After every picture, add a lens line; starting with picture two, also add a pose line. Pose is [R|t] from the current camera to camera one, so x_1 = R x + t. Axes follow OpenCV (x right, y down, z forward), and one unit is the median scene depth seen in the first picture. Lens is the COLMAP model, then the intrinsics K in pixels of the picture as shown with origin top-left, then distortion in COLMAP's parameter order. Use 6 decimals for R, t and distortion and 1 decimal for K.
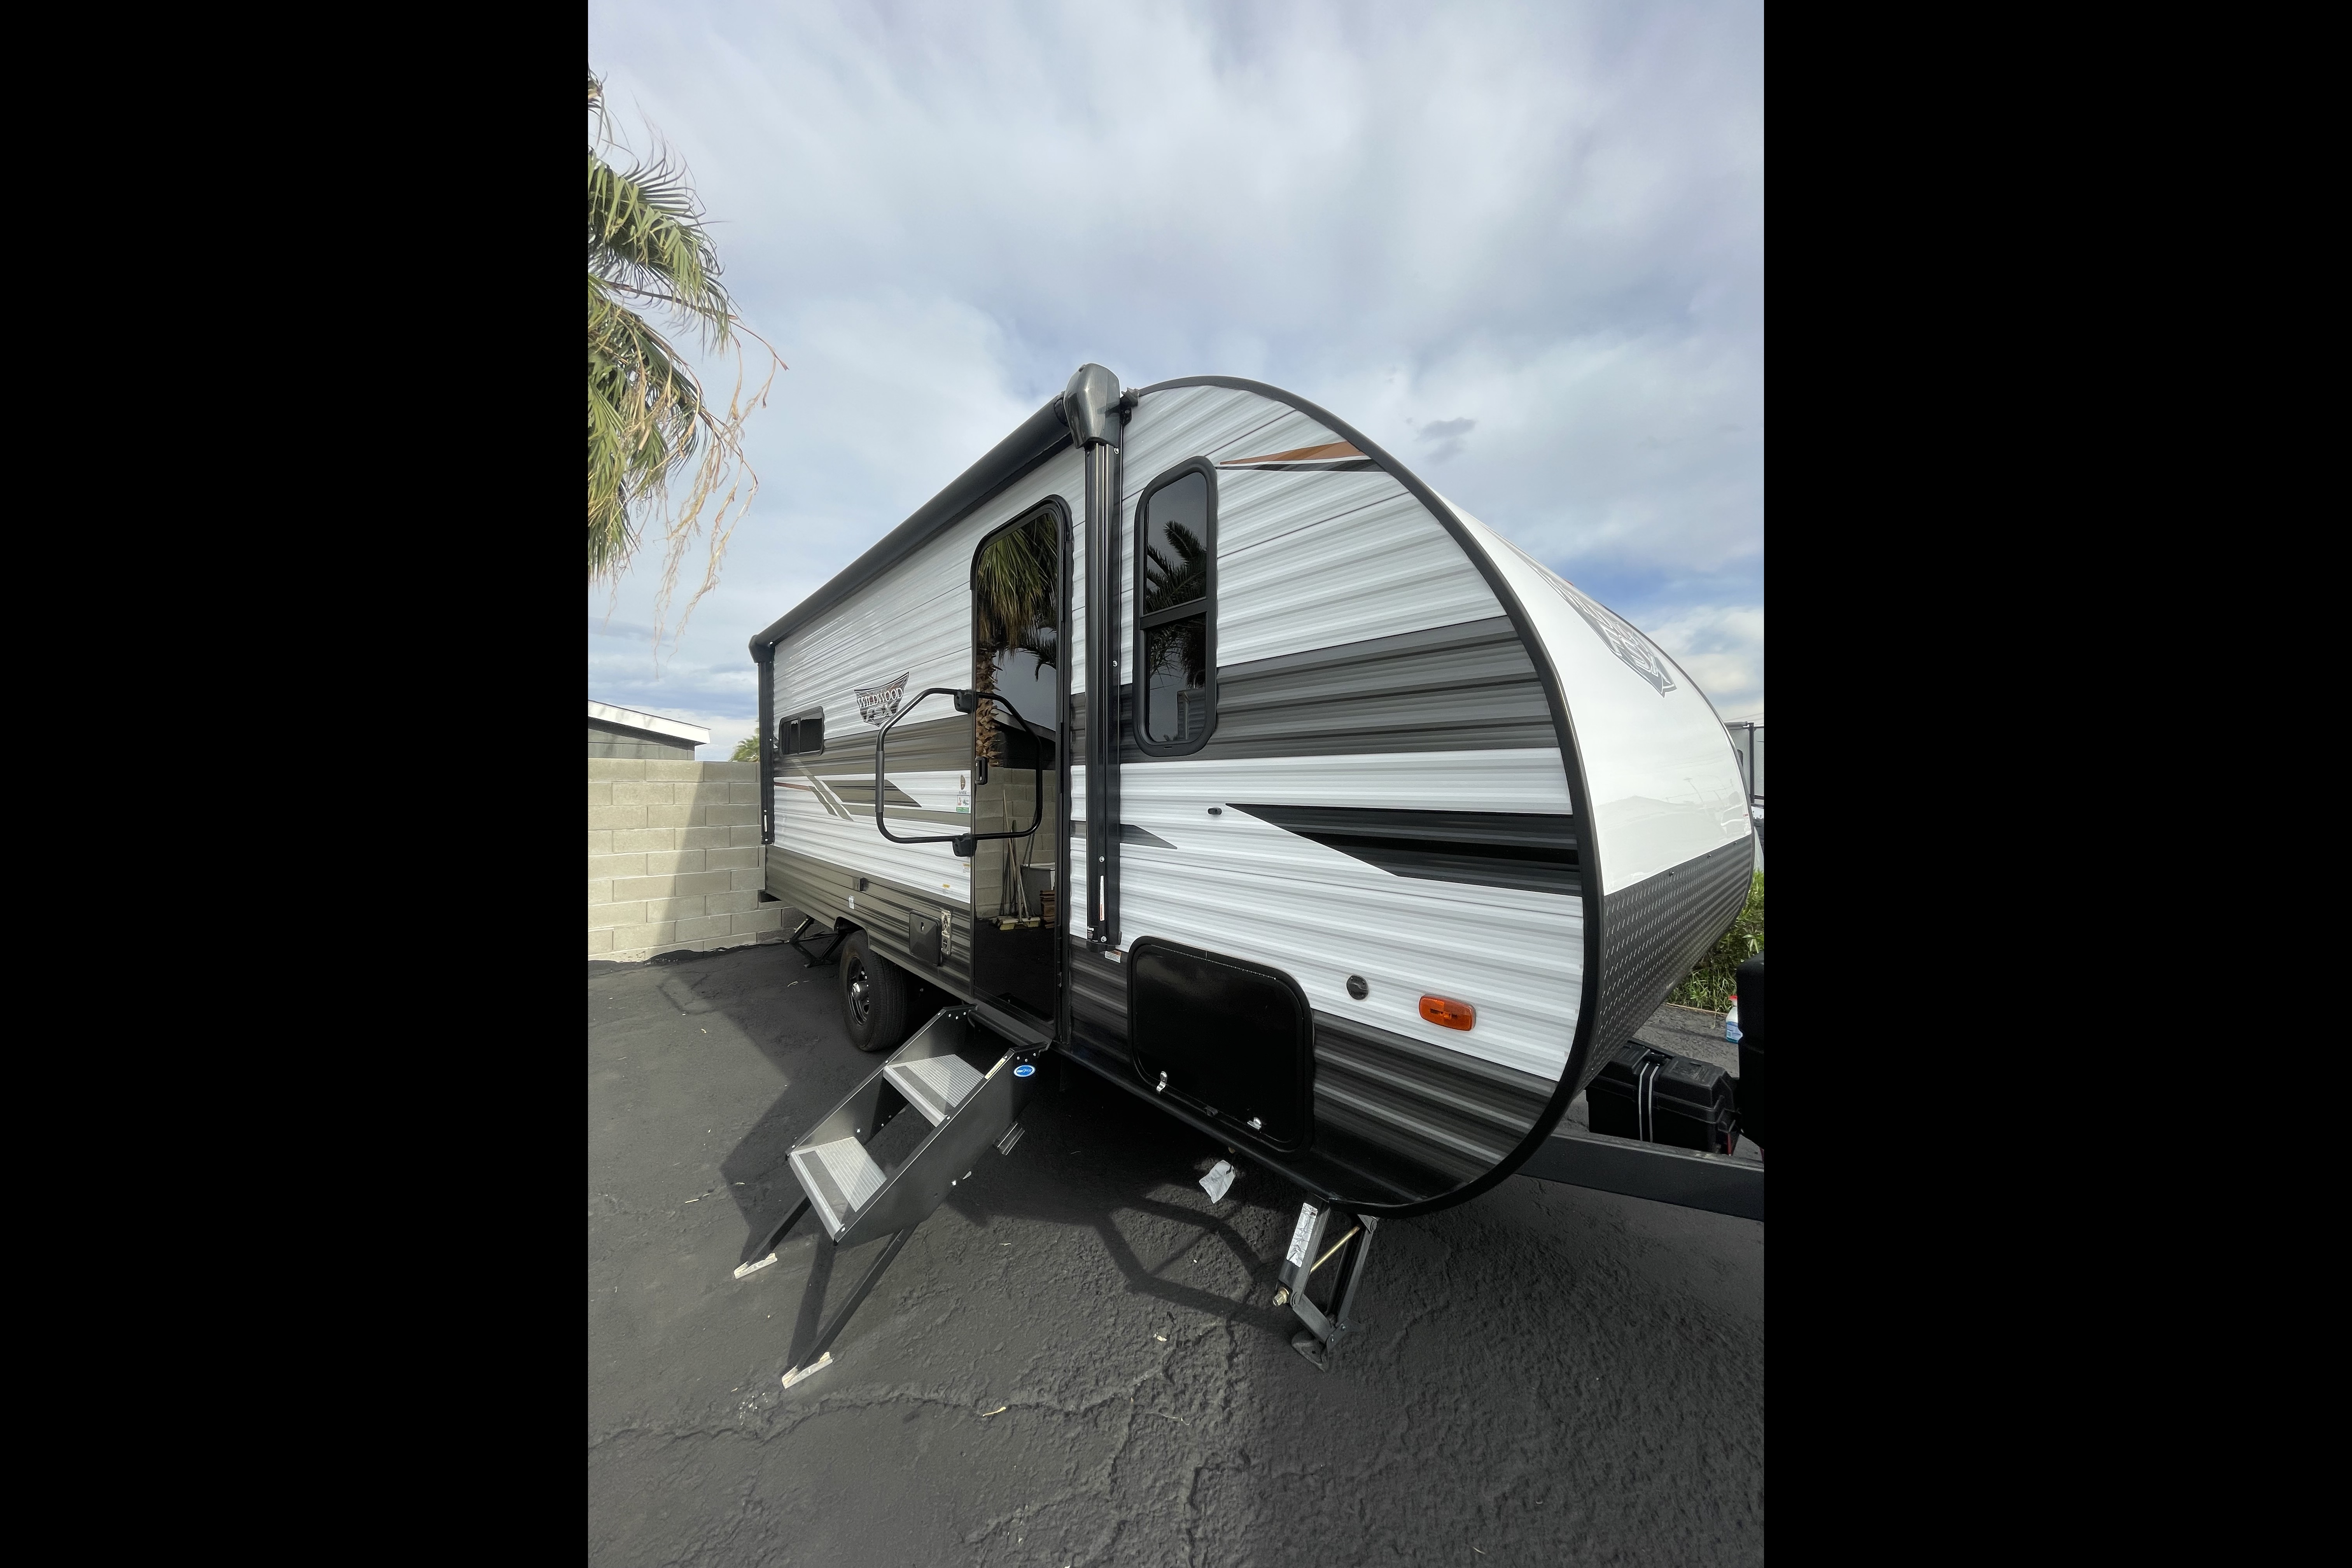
lens RADIAL K [[644.0, 0, 1193.8], [0, 644.0, 783.3], [0, 0, 1]] dist [-0.002417, 0.000016]
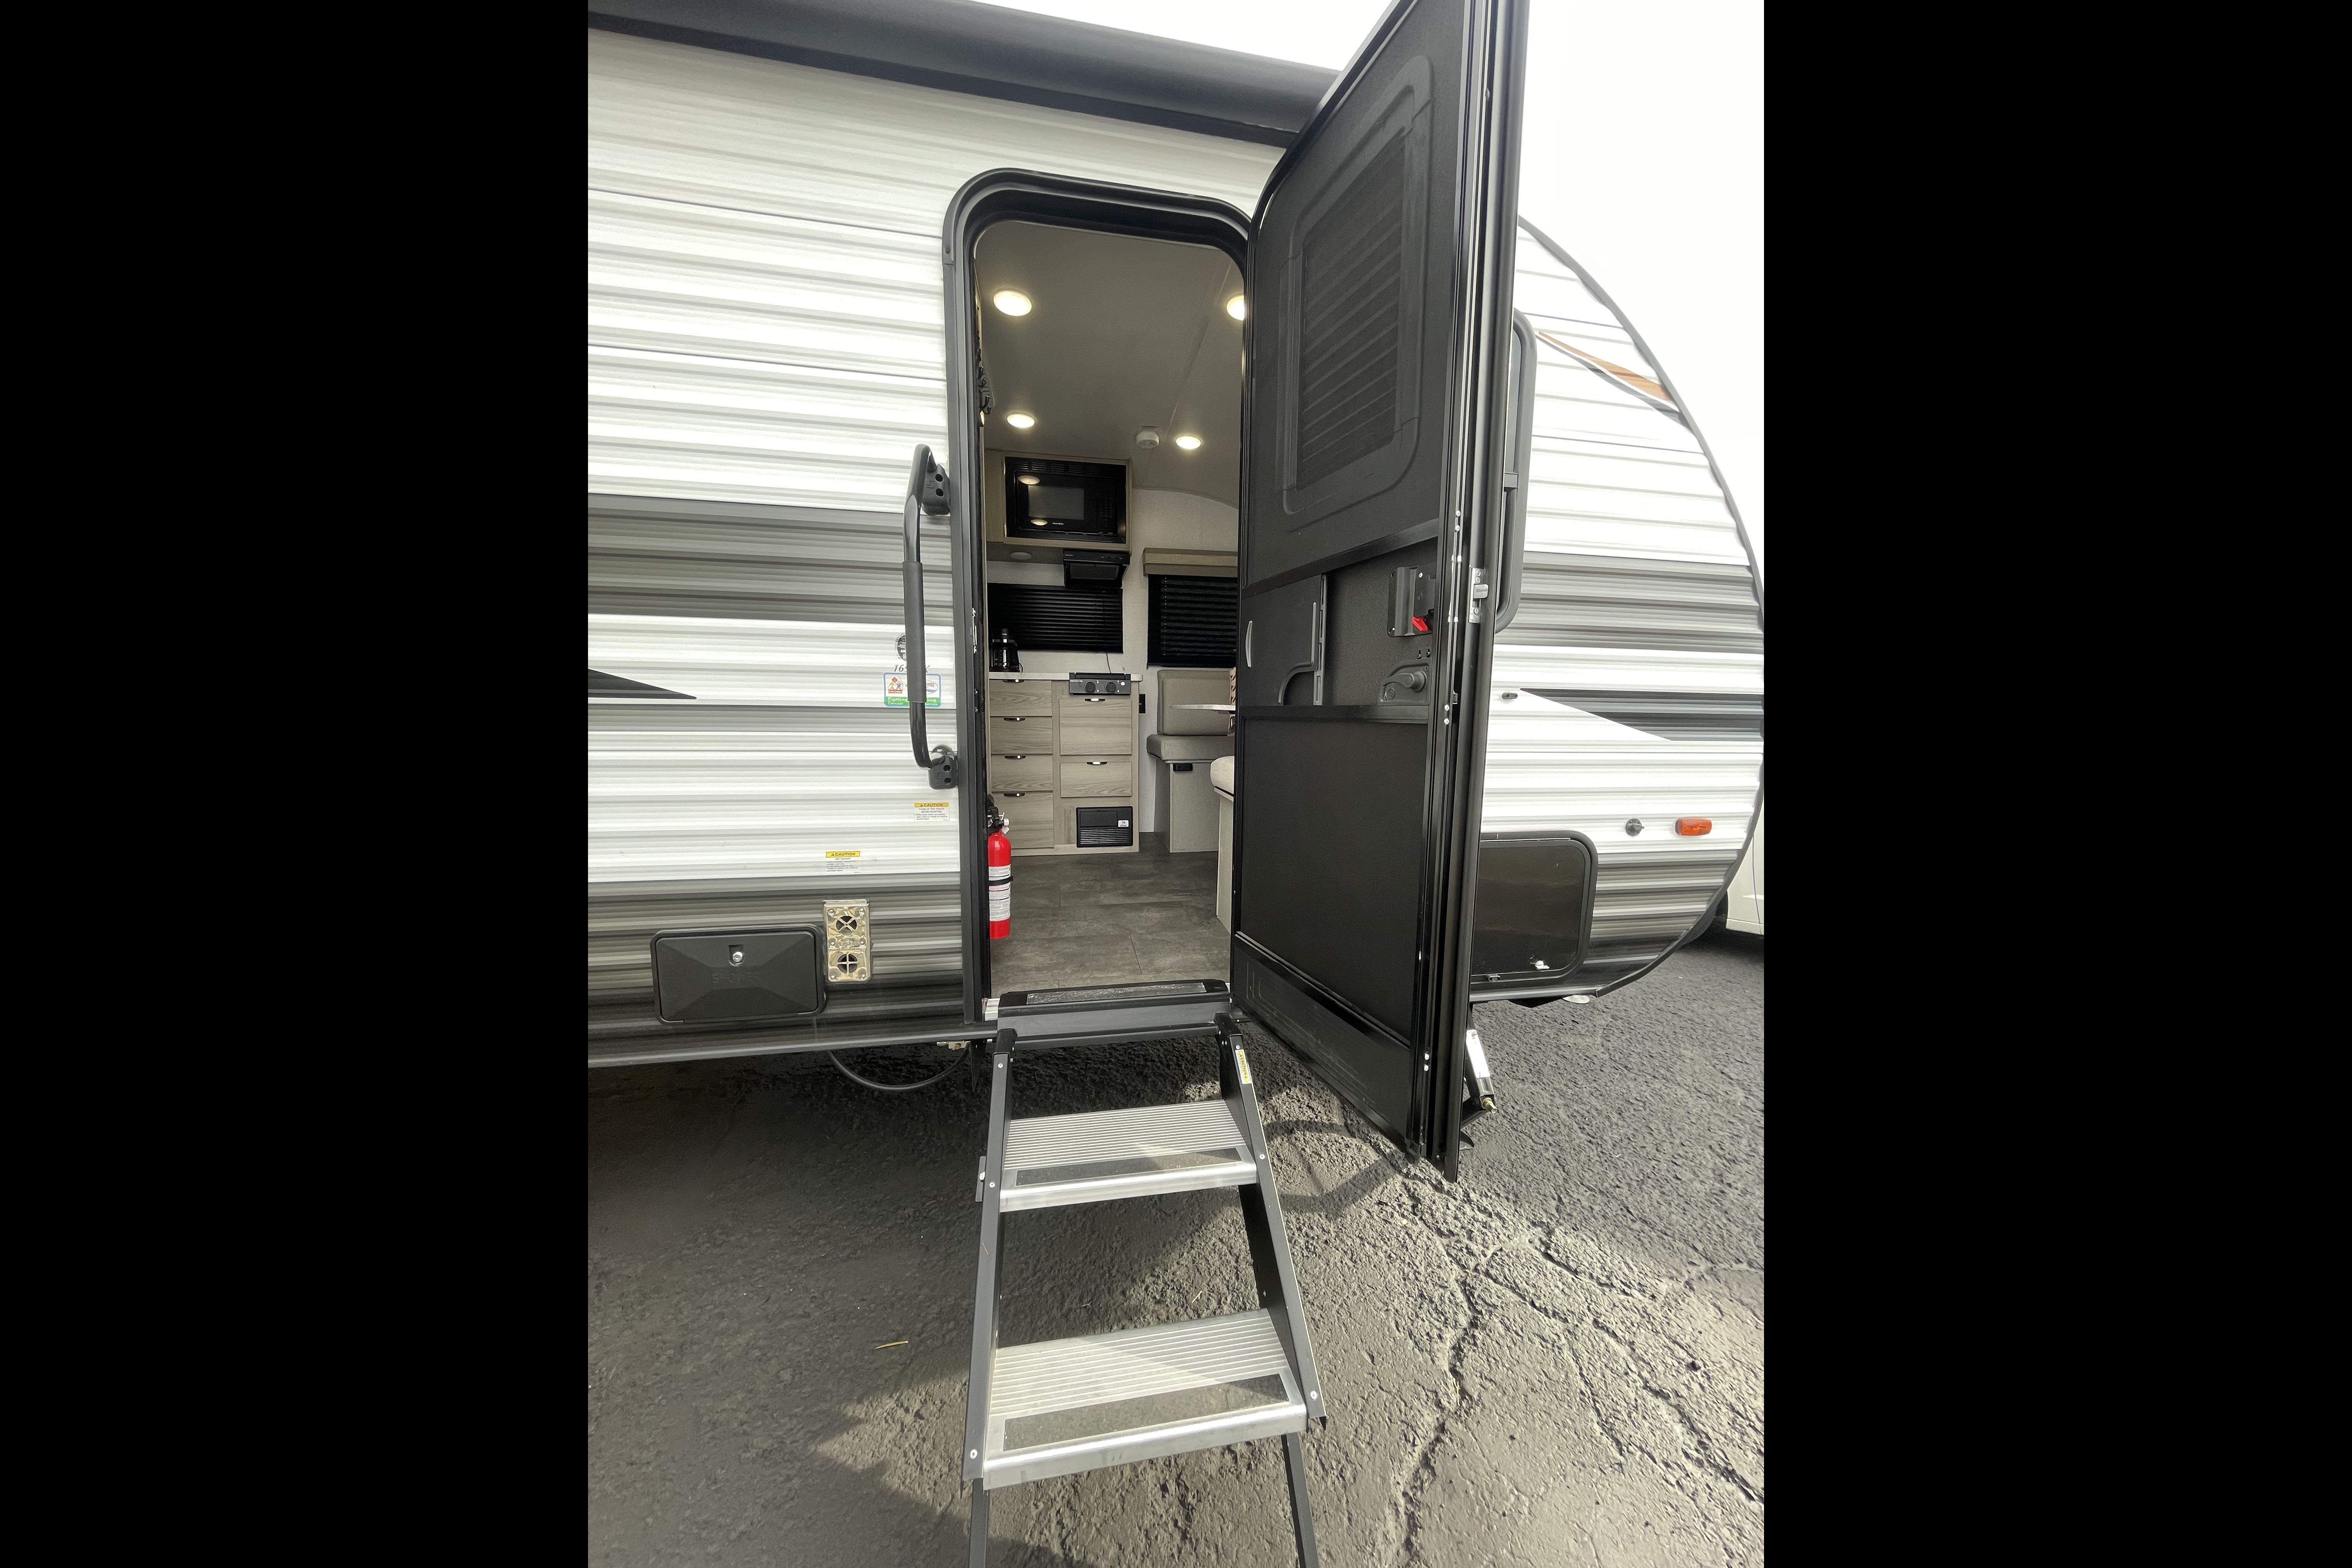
lens RADIAL K [[644.0, 0, 1184.0], [0, 644.0, 778.7], [0, 0, 1]] dist [-0.002417, 0.000016]
pose [[0.552724, -0.087614, 0.828746, -1.143452], [-0.018134, 0.992958, 0.117068, 0.065755], [-0.833167, -0.079735, 0.547243, 0.888307]]
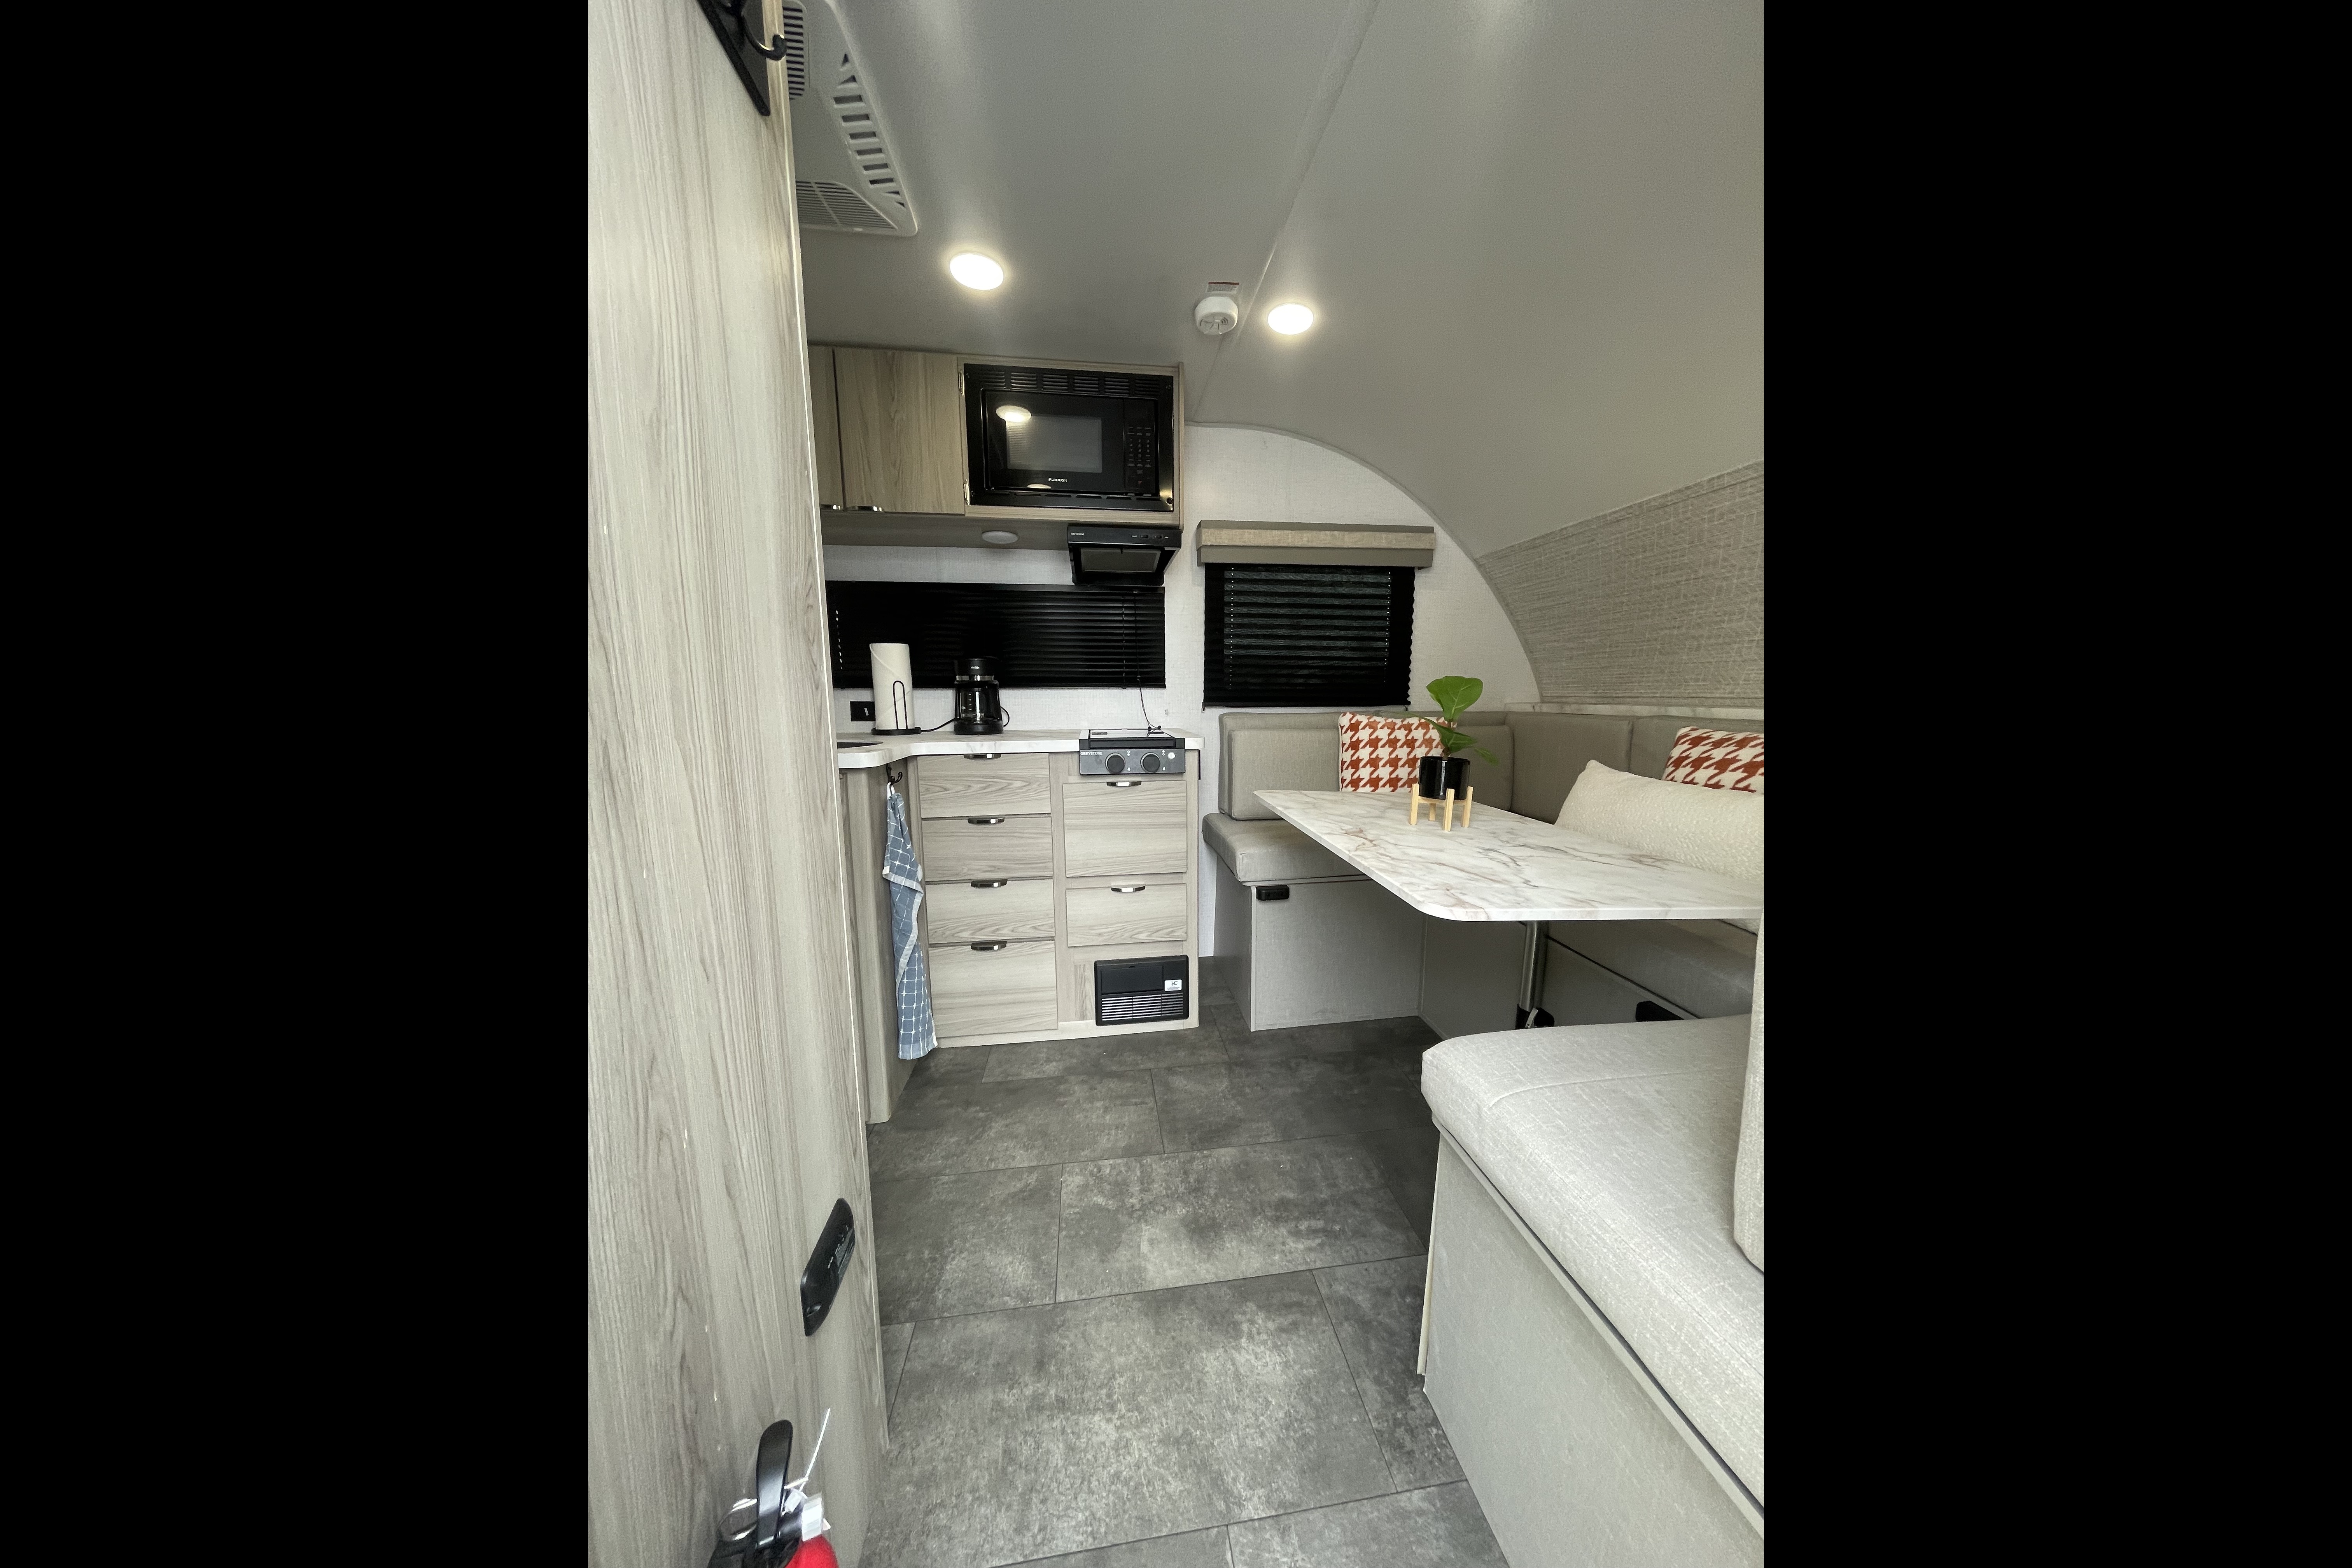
lens RADIAL K [[644.0, 0, 1174.2], [0, 644.0, 780.9], [0, 0, 1]] dist [-0.002417, 0.000016]
pose [[0.596392, -0.111798, 0.794870, -0.841291], [-0.003955, 0.989832, 0.142187, -0.015070], [-0.802684, -0.087943, 0.589885, 1.158200]]
